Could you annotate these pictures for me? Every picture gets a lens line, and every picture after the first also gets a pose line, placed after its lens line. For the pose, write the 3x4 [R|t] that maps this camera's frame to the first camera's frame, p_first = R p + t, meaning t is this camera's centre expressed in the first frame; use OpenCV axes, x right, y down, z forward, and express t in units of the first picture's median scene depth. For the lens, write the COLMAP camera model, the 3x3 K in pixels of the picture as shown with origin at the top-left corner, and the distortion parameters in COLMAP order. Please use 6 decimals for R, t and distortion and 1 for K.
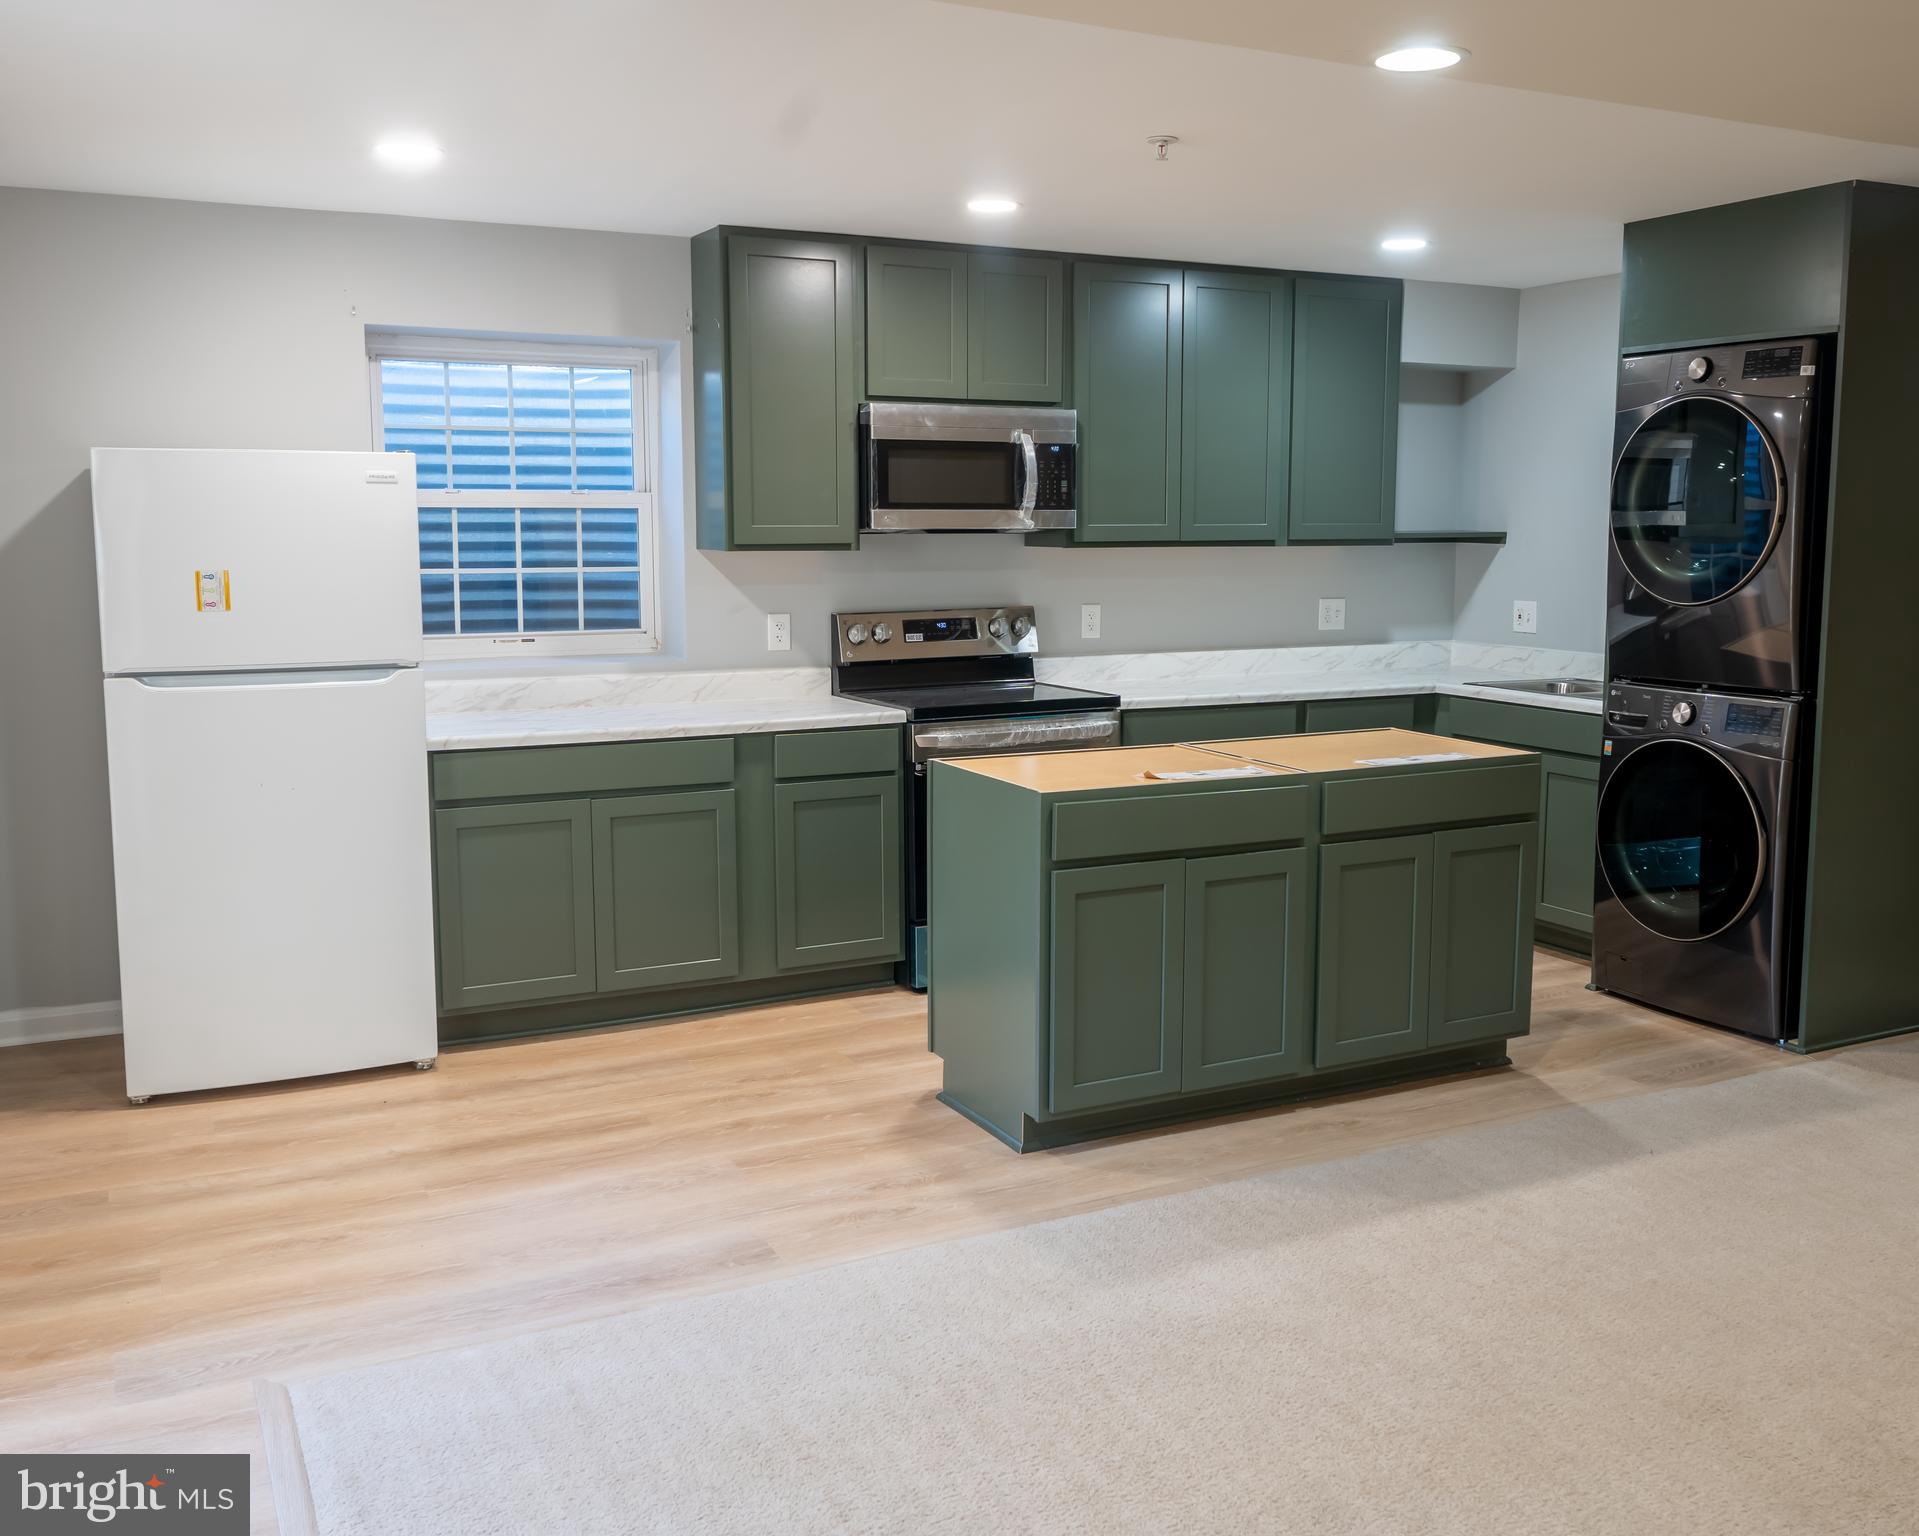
lens RADIAL K [[1683.5, 0, 950.0], [0, 1683.5, 710.4], [0, 0, 1]] dist [-0.001612, -0.003616]
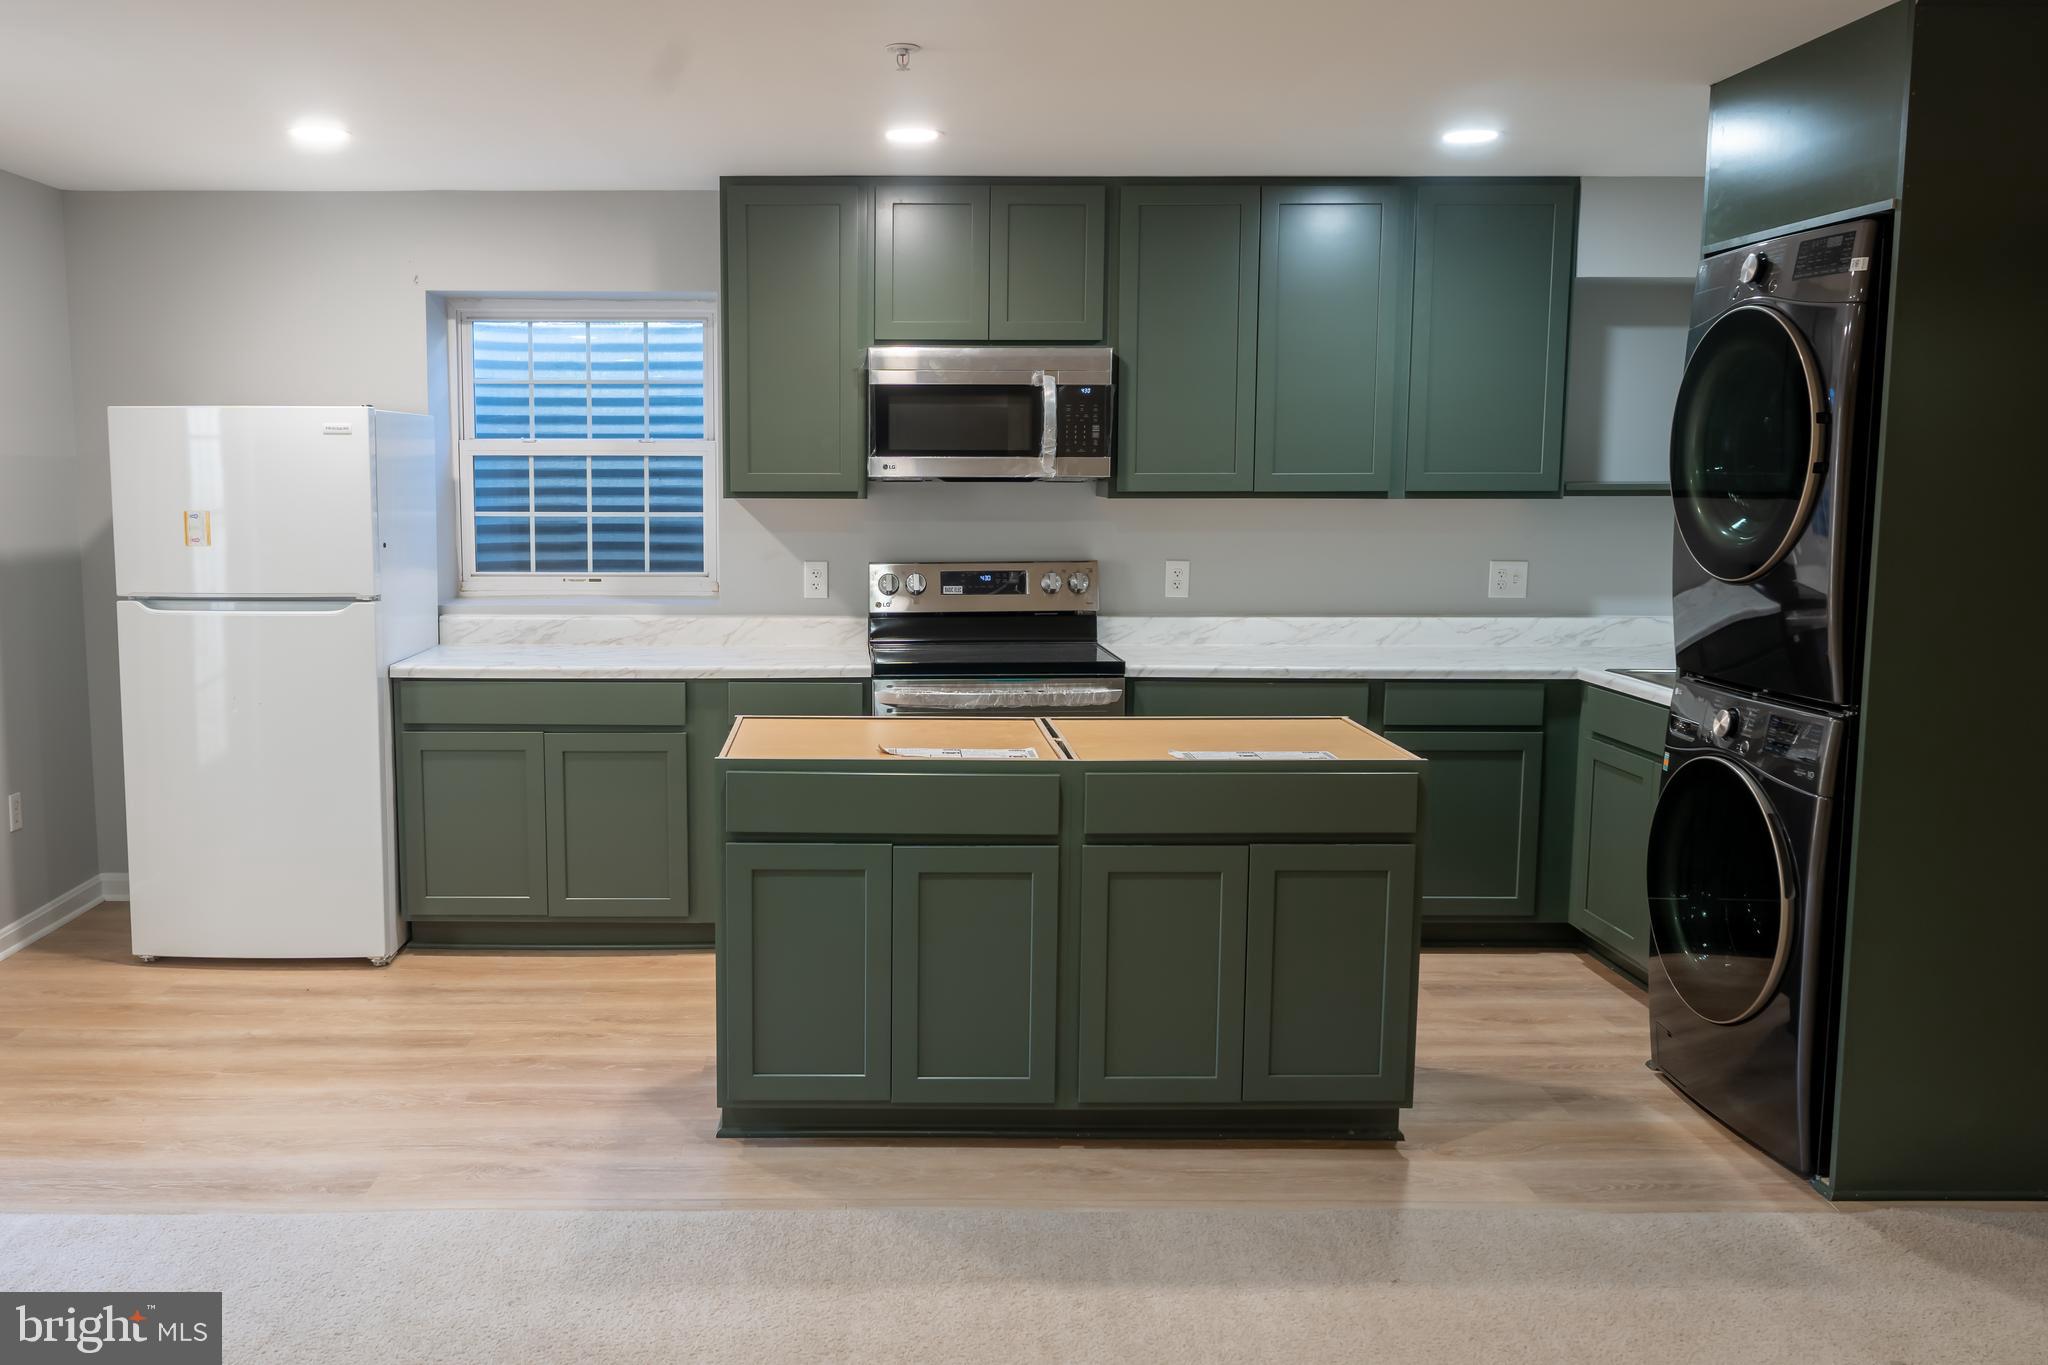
lens RADIAL K [[1633.2, 0, 850.1], [0, 1633.2, 648.1], [0, 0, 1]] dist [-0.000076, -0.000688]
pose [[0.898288, 0.049952, -0.436558, 0.385204], [-0.050608, 0.998667, 0.010135, -0.019127], [0.436482, 0.012989, 0.899619, 0.156821]]
